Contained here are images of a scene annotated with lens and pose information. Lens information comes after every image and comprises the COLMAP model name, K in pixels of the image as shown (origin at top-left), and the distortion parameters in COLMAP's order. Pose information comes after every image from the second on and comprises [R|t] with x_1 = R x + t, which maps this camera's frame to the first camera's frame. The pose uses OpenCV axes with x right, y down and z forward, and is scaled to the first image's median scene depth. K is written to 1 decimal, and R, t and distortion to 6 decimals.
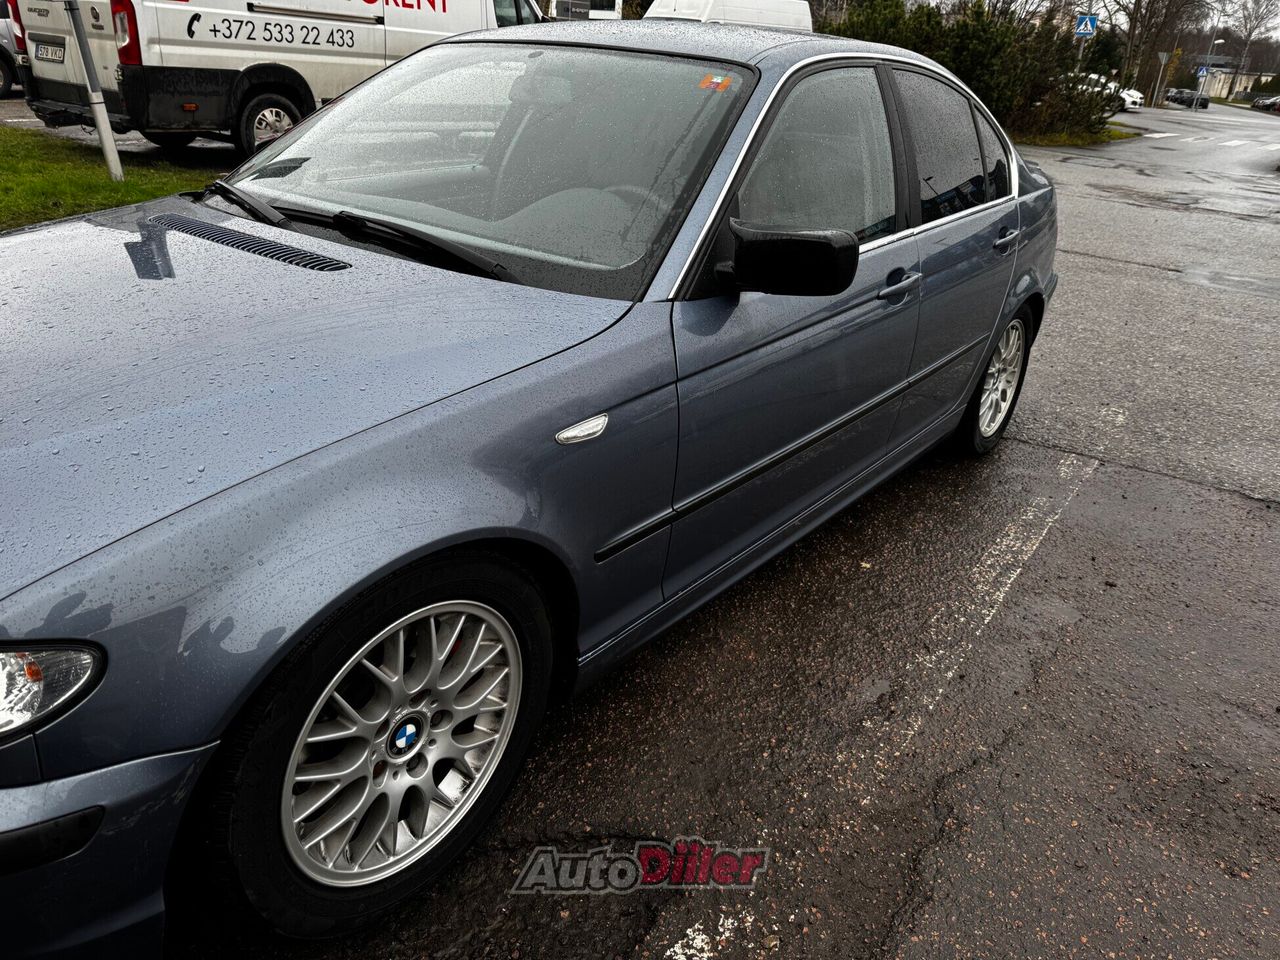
lens RADIAL K [[900.7, 0, 635.5], [0, 900.7, 475.8], [0, 0, 1]] dist [0.084672, -0.115582]
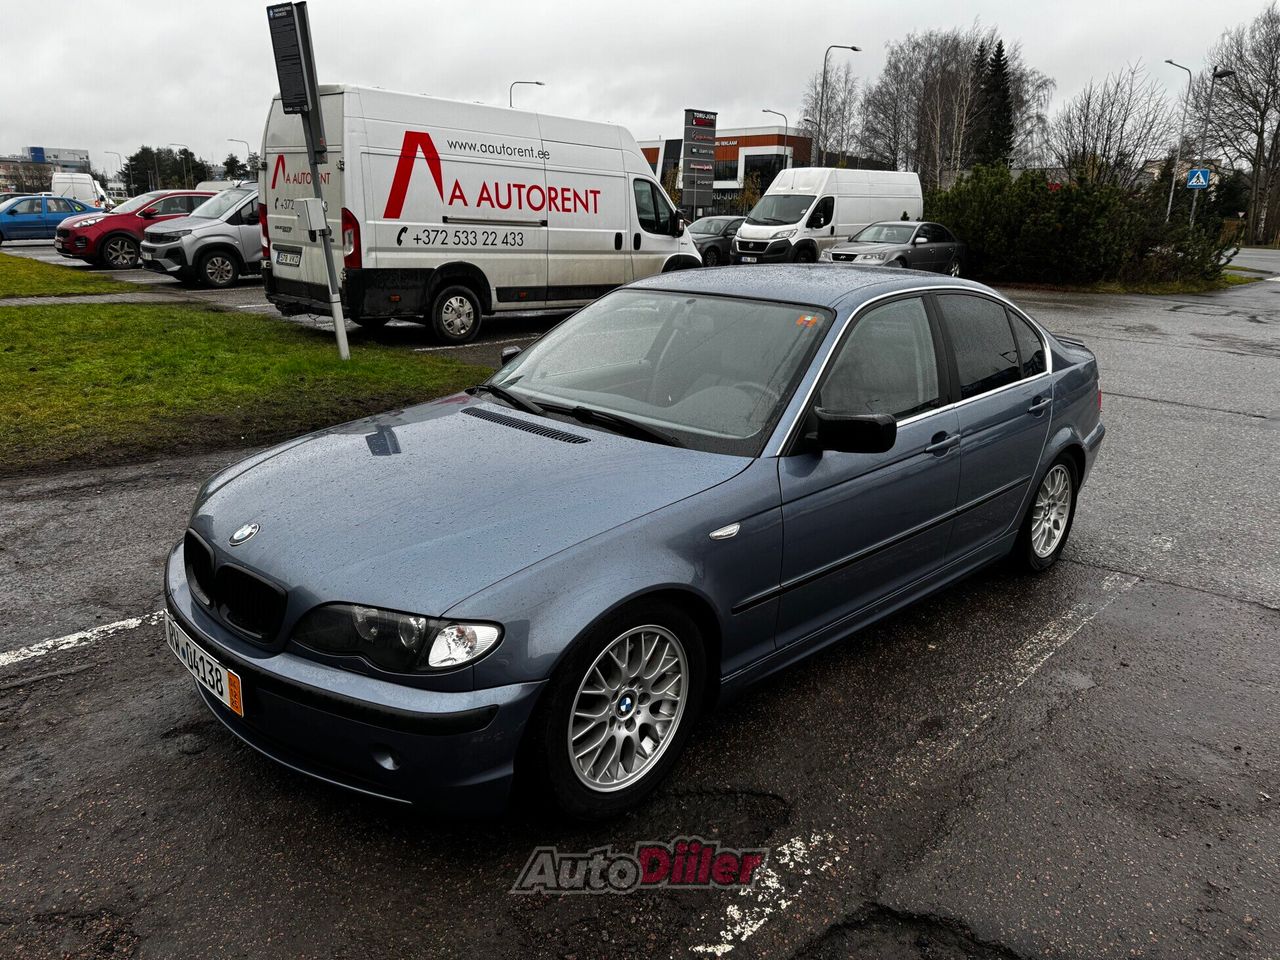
lens RADIAL K [[900.7, 0, 635.5], [0, 900.7, 475.8], [0, 0, 1]] dist [0.084672, -0.115582]
pose [[0.991013, -0.005286, -0.133657, 0.001628], [-0.015414, 0.988049, -0.153368, 0.074139], [0.132871, 0.154050, 0.979088, -0.493985]]
